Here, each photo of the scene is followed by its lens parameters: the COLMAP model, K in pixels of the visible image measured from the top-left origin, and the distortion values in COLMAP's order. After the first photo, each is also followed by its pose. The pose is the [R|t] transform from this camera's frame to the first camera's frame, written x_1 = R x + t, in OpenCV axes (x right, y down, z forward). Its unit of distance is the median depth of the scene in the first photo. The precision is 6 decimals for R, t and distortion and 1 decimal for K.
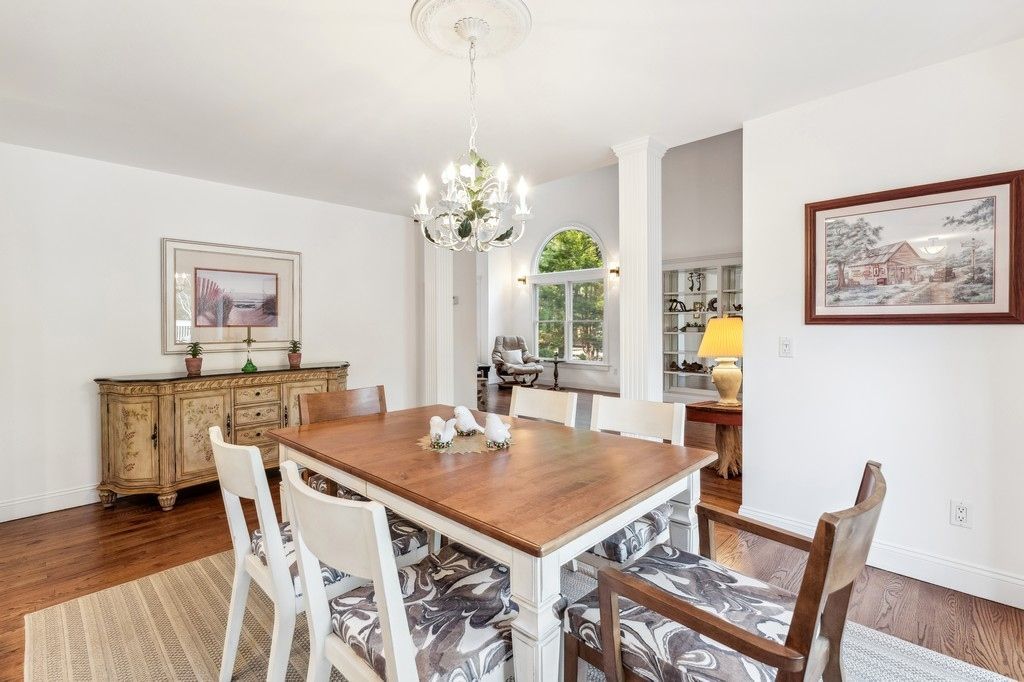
lens RADIAL K [[438.4, 0, 506.0], [0, 438.4, 329.9], [0, 0, 1]] dist [-0.023667, 0.000085]
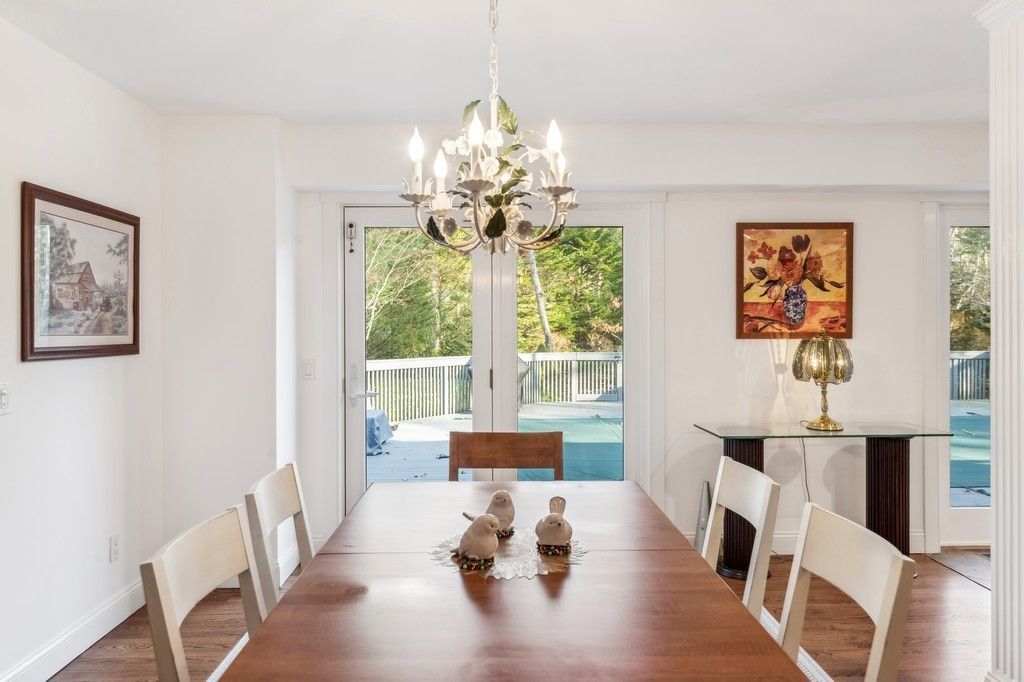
lens RADIAL K [[694.0, 0, 506.1], [0, 694.0, 328.7], [0, 0, 1]] dist [-0.000226, -0.000689]
pose [[-0.698221, 0.006514, 0.715852, -0.428825], [0.011479, 0.999932, 0.002097, -0.040995], [-0.715790, 0.009681, -0.698248, 0.879372]]
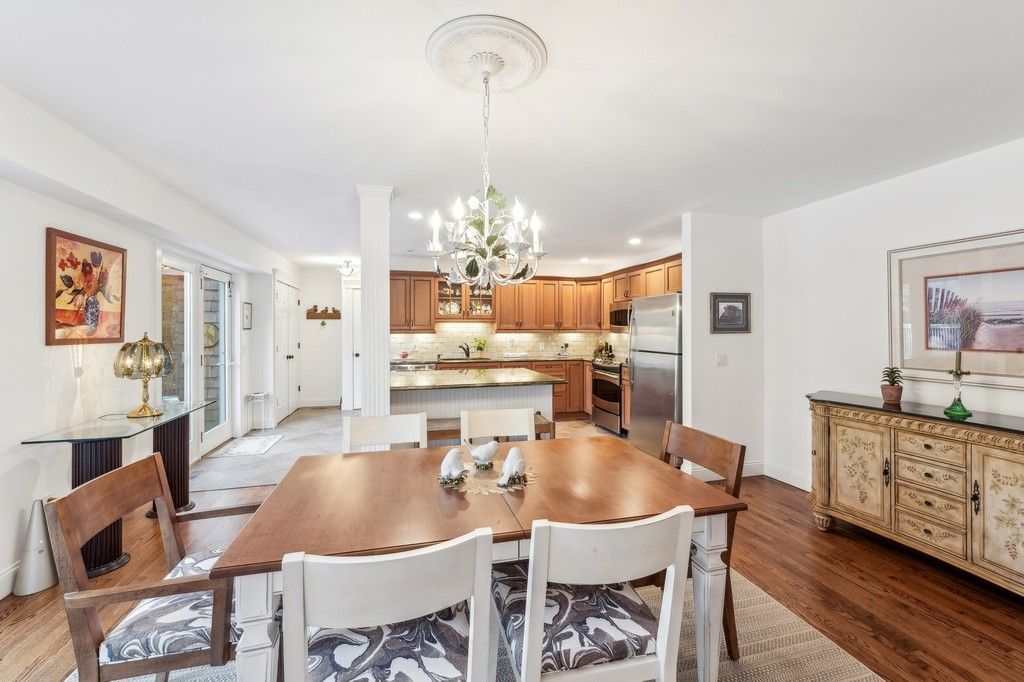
lens RADIAL K [[422.1, 0, 508.6], [0, 422.1, 332.9], [0, 0, 1]] dist [0.000687, -0.000112]
pose [[-0.526925, 0.011519, -0.849834, 0.392667], [-0.001948, 0.999889, 0.014760, -0.050564], [0.849910, 0.009433, -0.526844, 0.791119]]
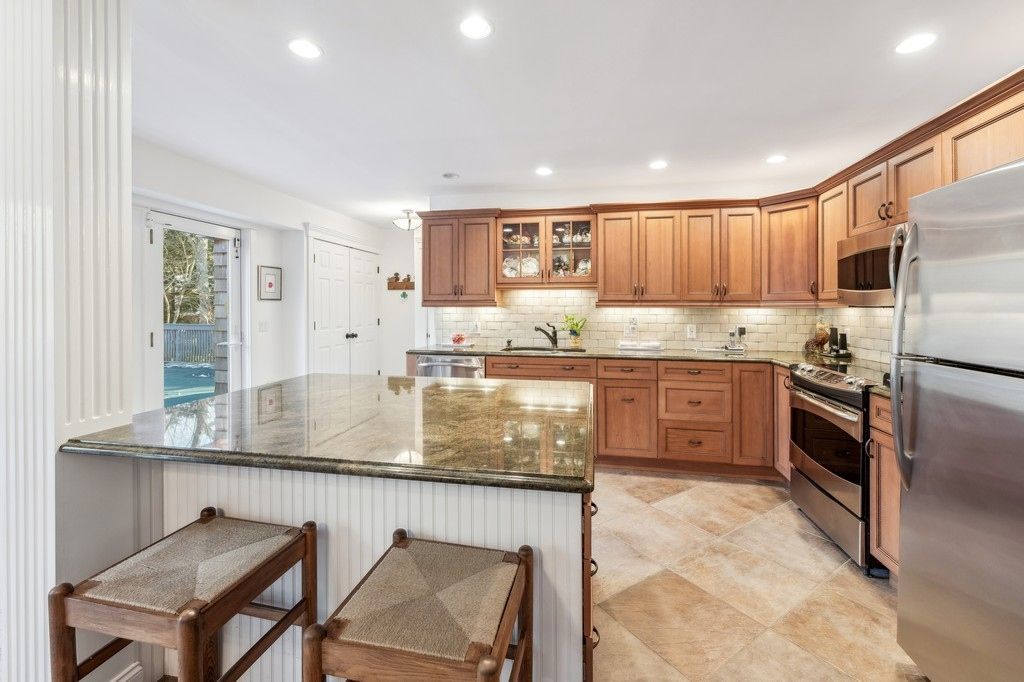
lens RADIAL K [[421.1, 0, 514.0], [0, 421.1, 310.4], [0, 0, 1]] dist [-0.000455, 0.000108]
pose [[-0.844229, 0.004935, -0.535959, -0.448319], [-0.003014, 0.999898, 0.013955, -0.026714], [0.535974, 0.013396, -0.844128, 0.545074]]
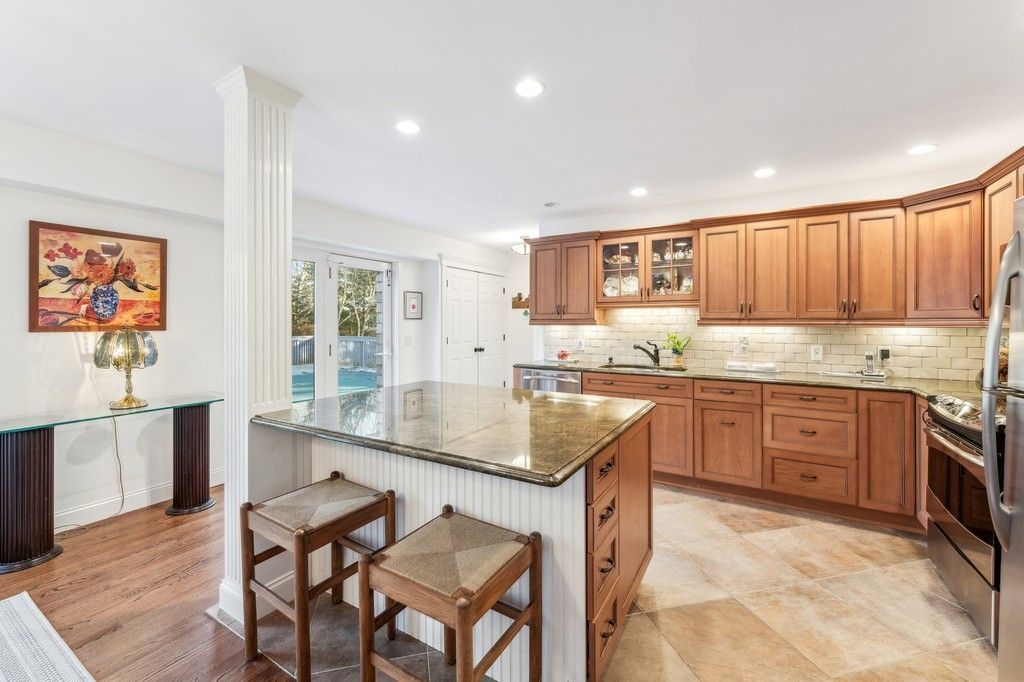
lens RADIAL K [[416.7, 0, 513.8], [0, 416.7, 325.4], [0, 0, 1]] dist [-0.002047, -0.000074]
pose [[-0.975593, 0.005048, -0.219527, -0.537281], [0.001736, 0.999882, 0.015278, -0.038446], [0.219578, 0.014524, -0.975487, 0.660353]]
